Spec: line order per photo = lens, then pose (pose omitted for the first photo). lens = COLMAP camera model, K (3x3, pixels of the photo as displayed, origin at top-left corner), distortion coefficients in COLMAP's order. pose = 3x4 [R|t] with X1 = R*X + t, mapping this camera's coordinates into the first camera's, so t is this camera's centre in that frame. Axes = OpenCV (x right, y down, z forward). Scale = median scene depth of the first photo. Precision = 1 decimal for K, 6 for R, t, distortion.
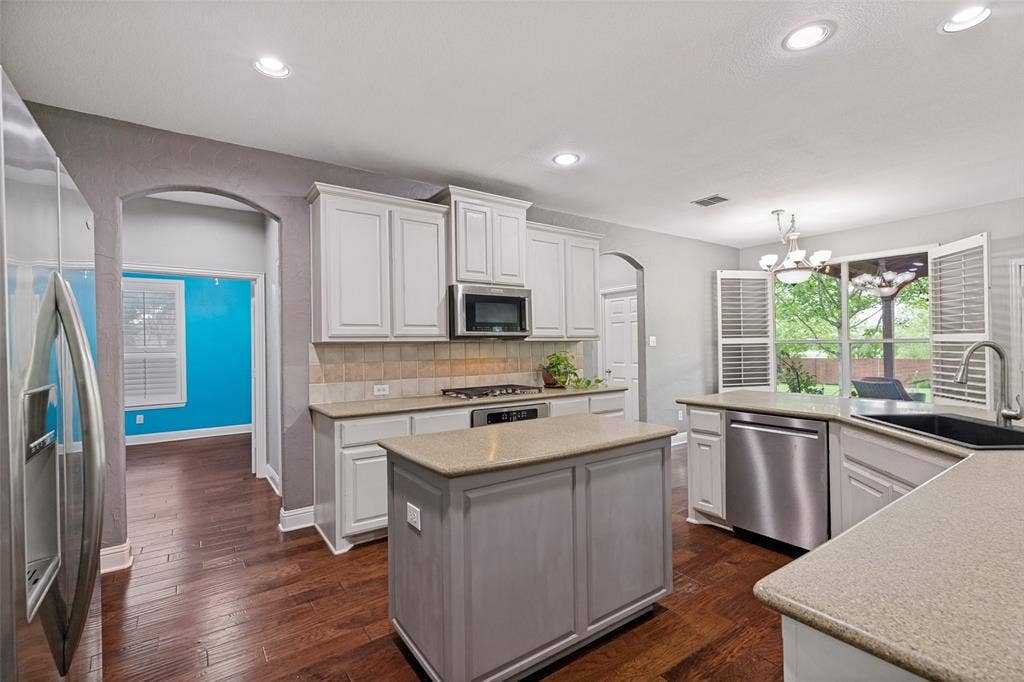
lens RADIAL K [[456.9, 0, 507.9], [0, 456.9, 342.9], [0, 0, 1]] dist [0.001416, -0.000068]
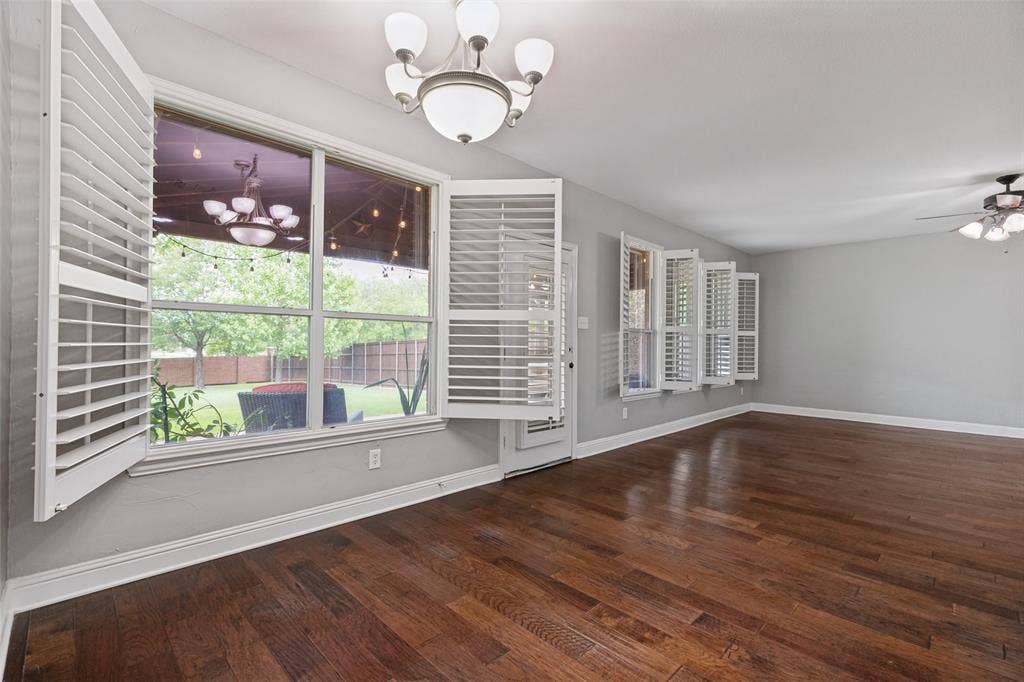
lens RADIAL K [[456.9, 0, 508.9], [0, 456.9, 342.1], [0, 0, 1]] dist [0.001416, -0.000068]
pose [[-0.153510, 0.017065, 0.988000, 0.360250], [-0.013412, 0.999723, -0.019351, 0.054781], [-0.988056, -0.016222, -0.153239, 1.390633]]
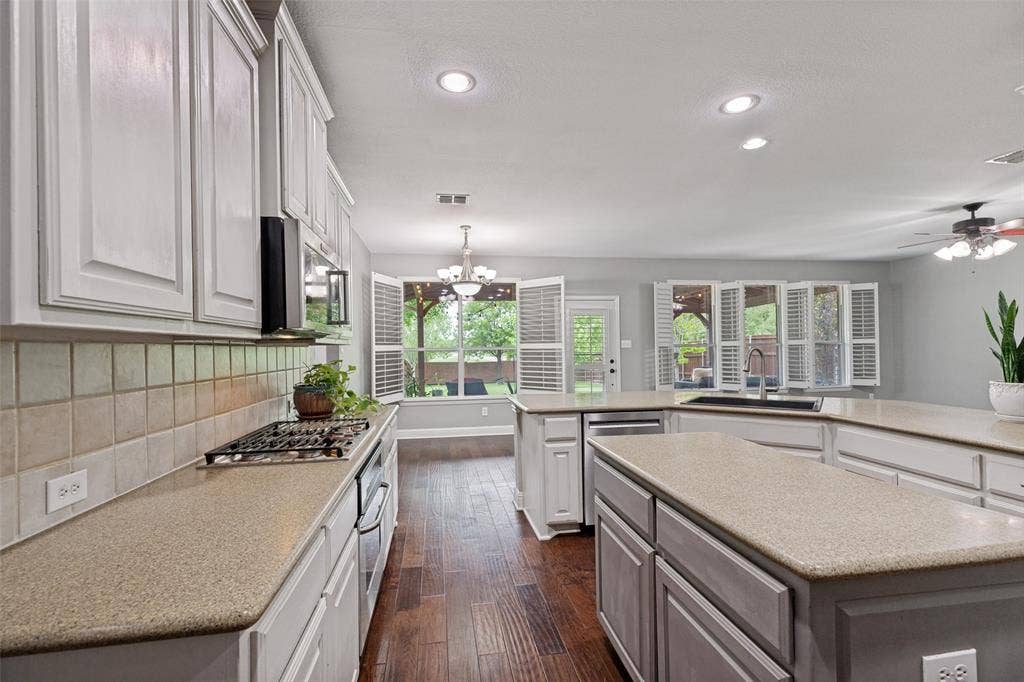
lens RADIAL K [[456.9, 0, 509.8], [0, 456.9, 343.0], [0, 0, 1]] dist [0.001416, -0.000068]
pose [[0.441231, 0.016811, 0.897236, -0.424375], [0.003390, 0.999786, -0.020399, 0.009386], [-0.897387, 0.012043, 0.441079, 0.582789]]
